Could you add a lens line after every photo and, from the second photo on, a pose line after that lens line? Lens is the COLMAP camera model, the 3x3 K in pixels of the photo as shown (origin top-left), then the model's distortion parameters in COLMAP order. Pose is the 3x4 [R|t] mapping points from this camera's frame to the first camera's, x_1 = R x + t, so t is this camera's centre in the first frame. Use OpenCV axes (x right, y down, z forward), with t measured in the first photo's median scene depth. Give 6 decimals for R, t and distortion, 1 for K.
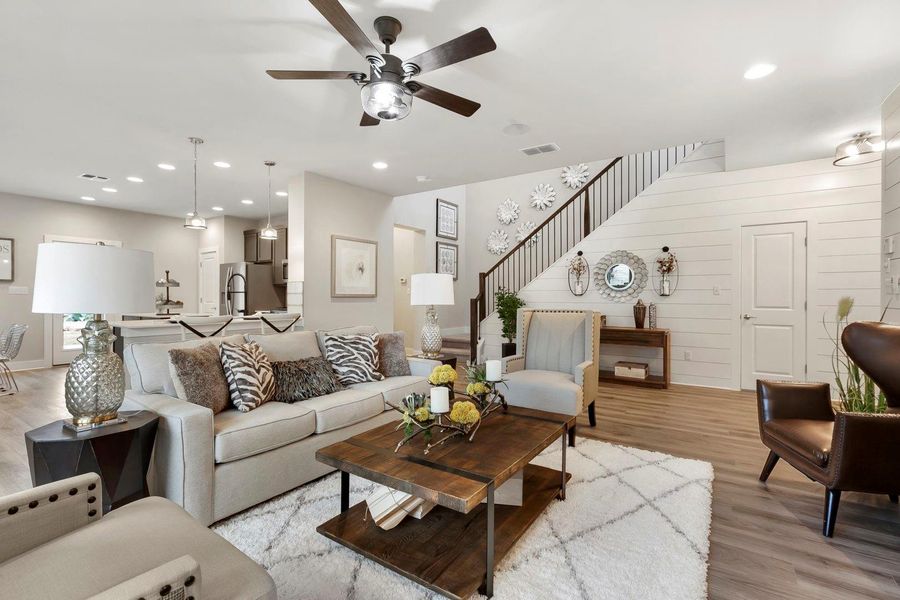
lens RADIAL K [[405.5, 0, 450.0], [0, 405.5, 300.0], [0, 0, 1]] dist [0.002388, 0.000270]
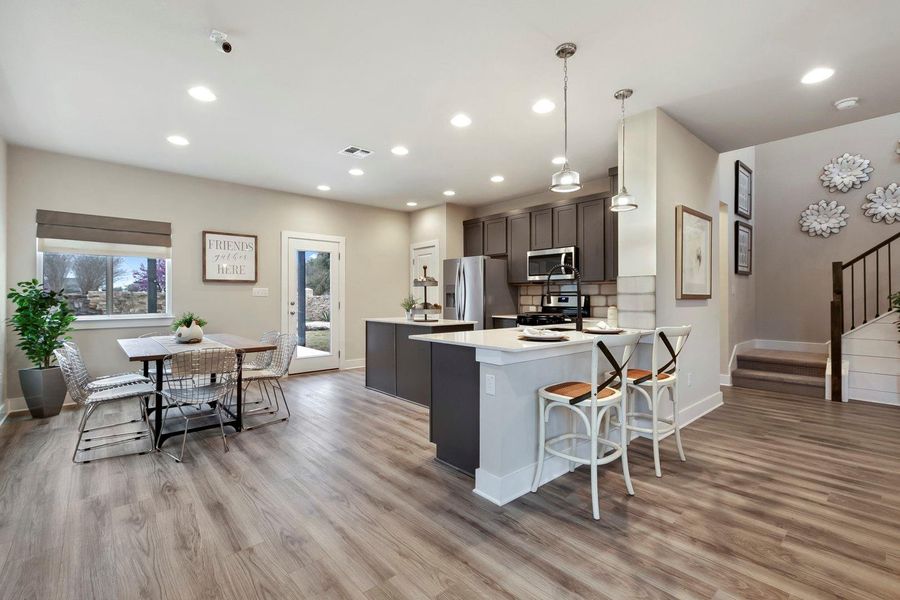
lens RADIAL K [[393.6, 0, 450.0], [0, 393.6, 300.0], [0, 0, 1]] dist [0.001085, 0.000129]
pose [[0.967917, 0.000640, -0.251270, -0.402669], [-0.000300, 0.999999, 0.001392, -0.006185], [0.251270, -0.001272, 0.967916, 0.234104]]
